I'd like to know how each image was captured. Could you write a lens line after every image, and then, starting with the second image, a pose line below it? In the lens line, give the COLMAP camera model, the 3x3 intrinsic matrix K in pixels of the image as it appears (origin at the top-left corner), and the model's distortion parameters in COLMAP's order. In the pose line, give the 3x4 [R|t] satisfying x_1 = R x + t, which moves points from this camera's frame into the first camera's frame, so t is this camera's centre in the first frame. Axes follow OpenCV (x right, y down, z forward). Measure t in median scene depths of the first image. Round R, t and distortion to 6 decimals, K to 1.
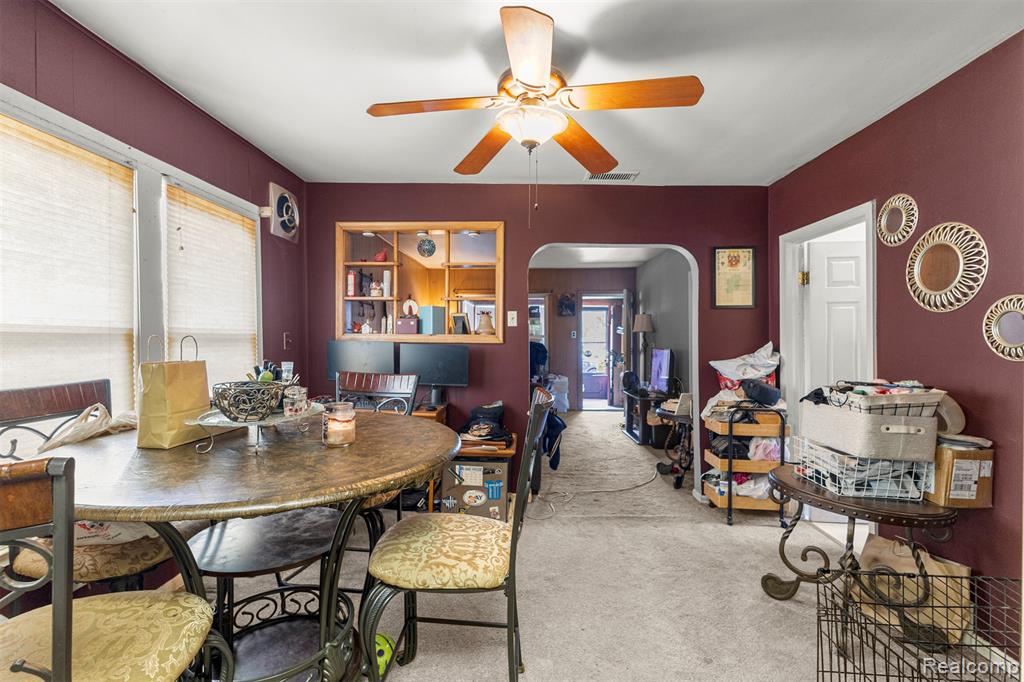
lens RADIAL K [[458.8, 0, 512.0], [0, 458.8, 341.0], [0, 0, 1]] dist [0.017767, -0.000464]
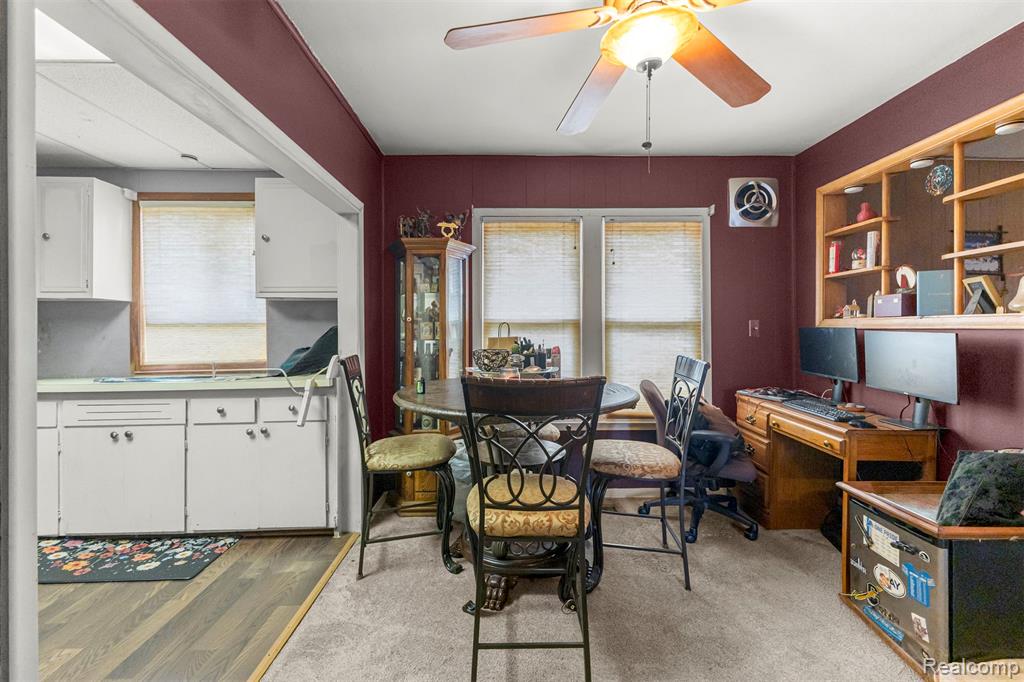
lens RADIAL K [[441.5, 0, 511.5], [0, 441.5, 330.0], [0, 0, 1]] dist [-0.001296, -0.000006]
pose [[0.044913, -0.001810, -0.998989, 0.506159], [-0.003265, 0.999993, -0.001958, 0.009667], [0.998986, 0.003350, 0.044907, 0.489426]]
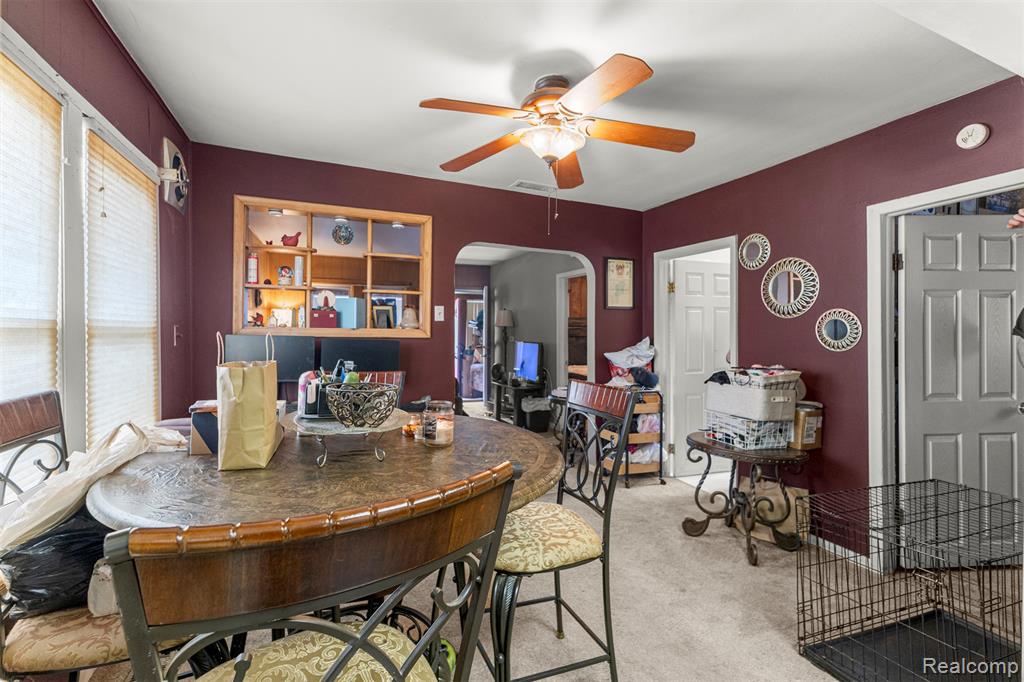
lens RADIAL K [[459.5, 0, 509.9], [0, 459.5, 330.6], [0, 0, 1]] dist [0.020313, -0.000188]
pose [[0.911734, 0.006384, 0.410732, -0.330748], [-0.004084, 0.999971, -0.006475, -0.006541], [-0.410761, 0.004226, 0.911733, 0.021916]]
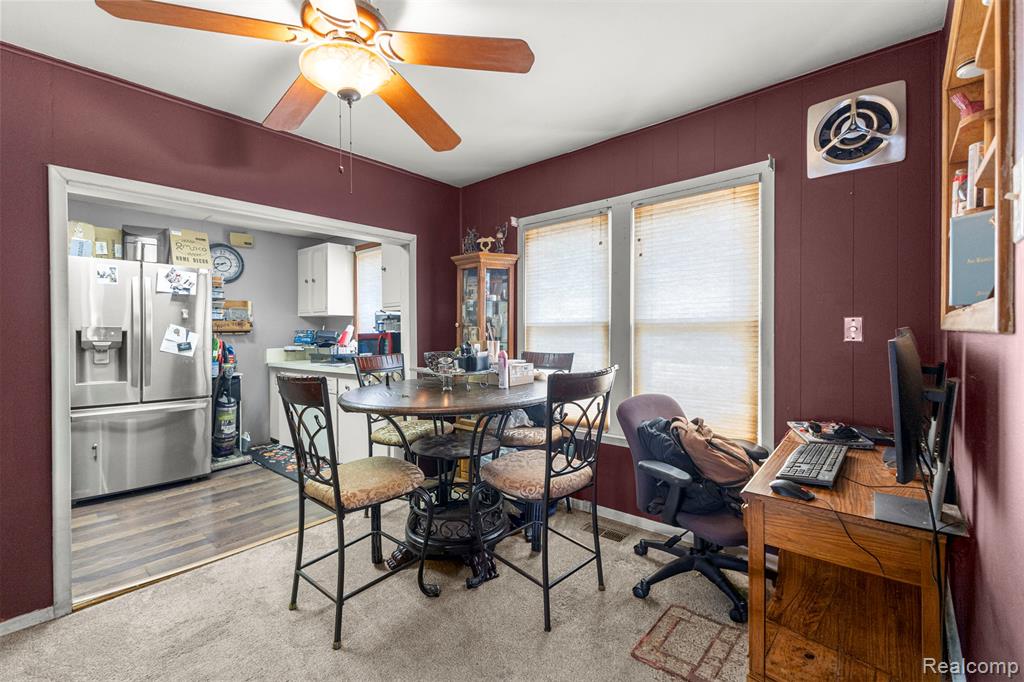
lens RADIAL K [[435.8, 0, 513.0], [0, 435.8, 338.5], [0, 0, 1]] dist [0.002822, -0.000036]
pose [[-0.629685, 0.010666, -0.776777, 0.316324], [0.000140, 0.999907, 0.013617, 0.005310], [0.776850, 0.008466, -0.629628, 1.154989]]
